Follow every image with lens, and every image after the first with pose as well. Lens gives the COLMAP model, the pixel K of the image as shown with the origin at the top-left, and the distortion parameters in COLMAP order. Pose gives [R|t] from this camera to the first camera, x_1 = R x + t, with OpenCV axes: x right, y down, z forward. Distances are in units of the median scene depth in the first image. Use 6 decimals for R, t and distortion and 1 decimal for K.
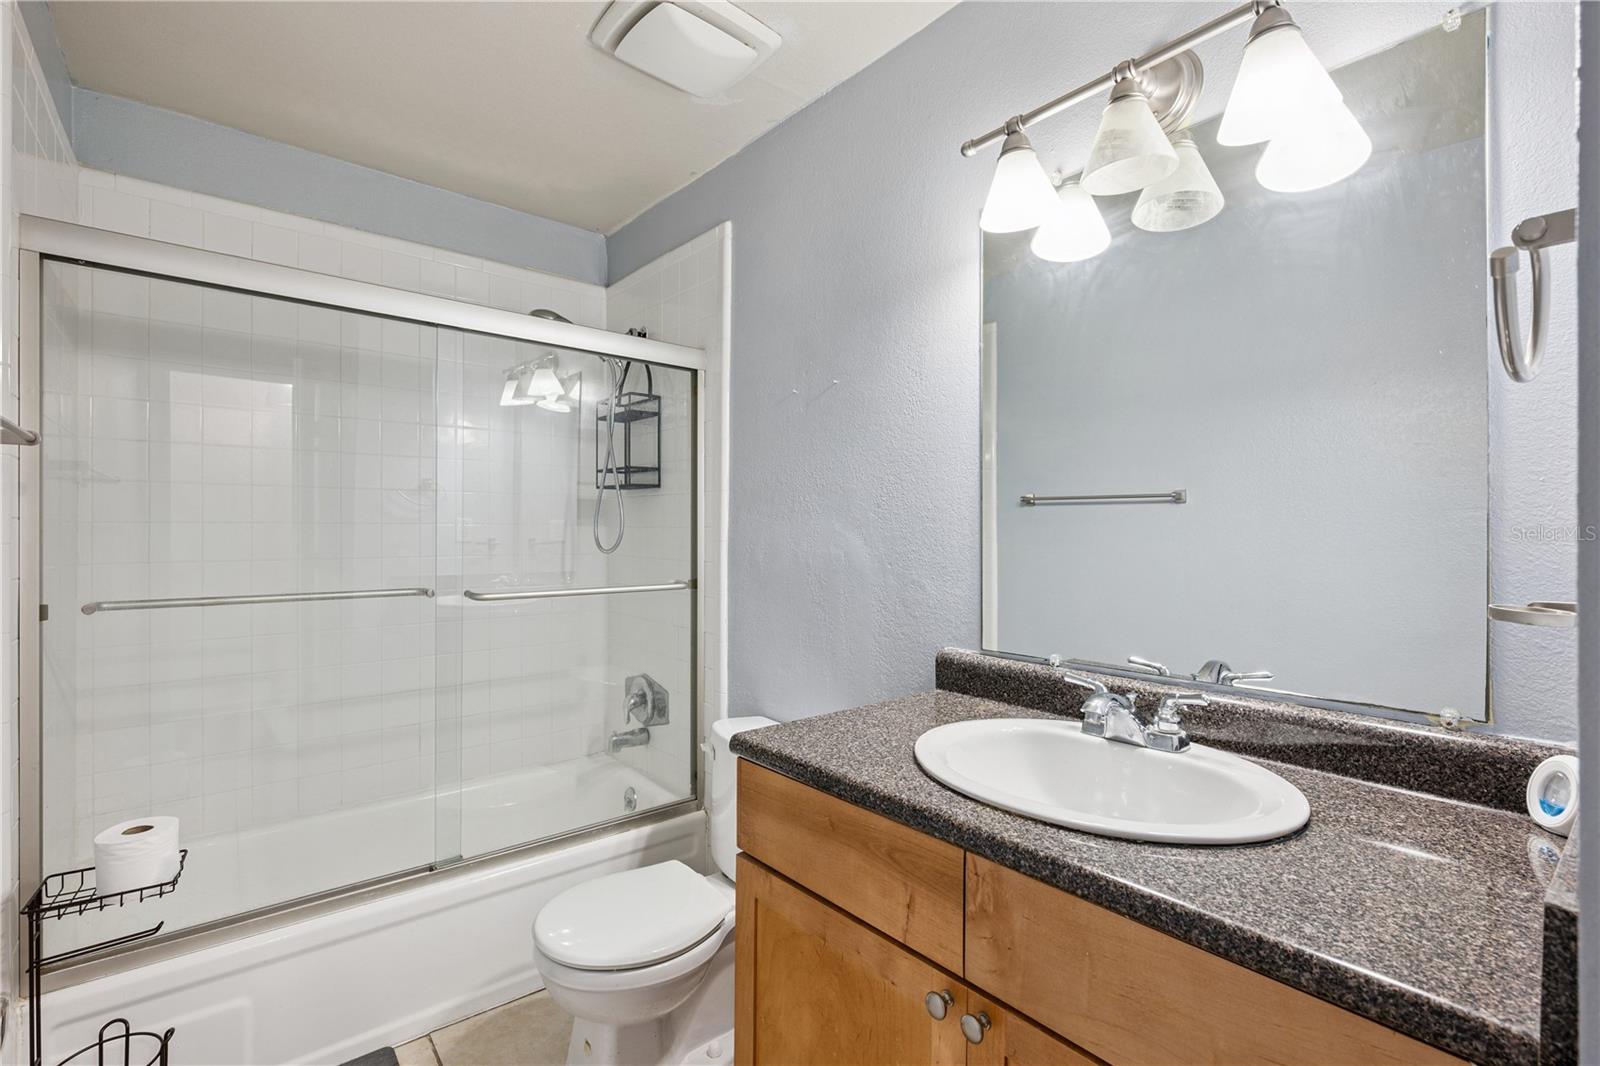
lens RADIAL K [[699.5, 0, 800.0], [0, 699.5, 533.0], [0, 0, 1]] dist [-0.000226, 0.000246]
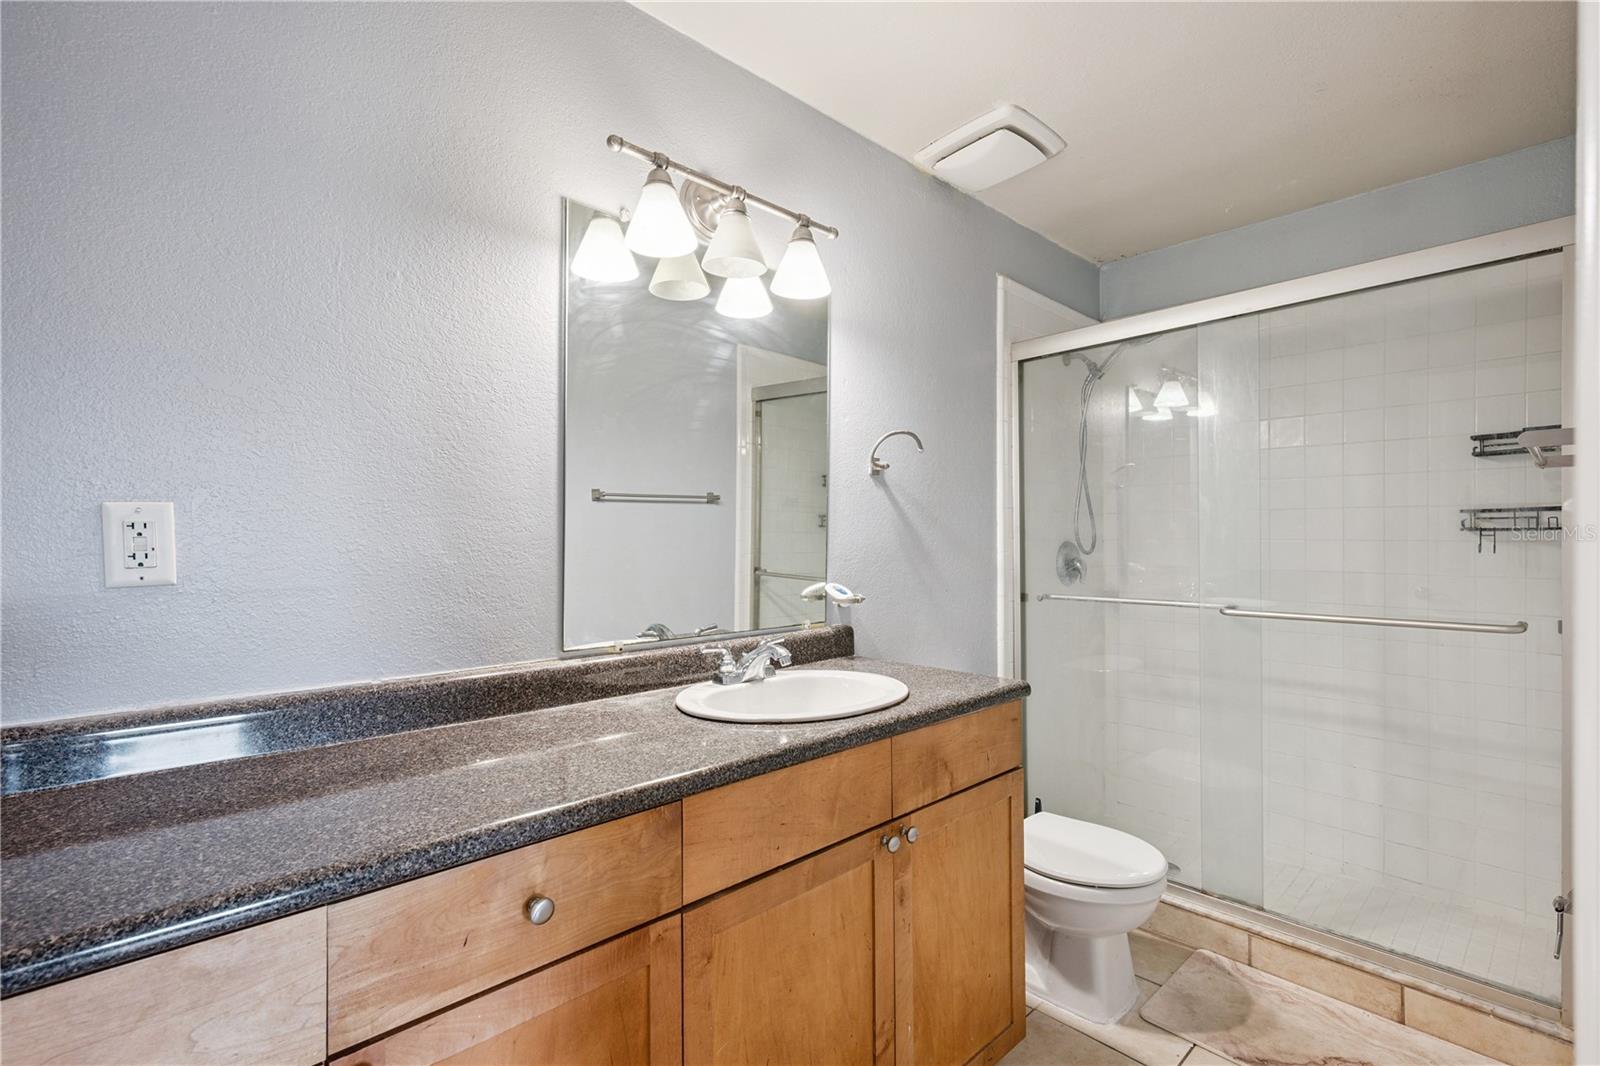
lens RADIAL K [[699.5, 0, 800.0], [0, 699.5, 533.0], [0, 0, 1]] dist [-0.000226, 0.000246]
pose [[-0.041135, -0.010715, 0.999096, -0.942063], [0.004948, 0.999928, 0.010928, 0.001707], [-0.999141, 0.005393, -0.041079, 0.941328]]
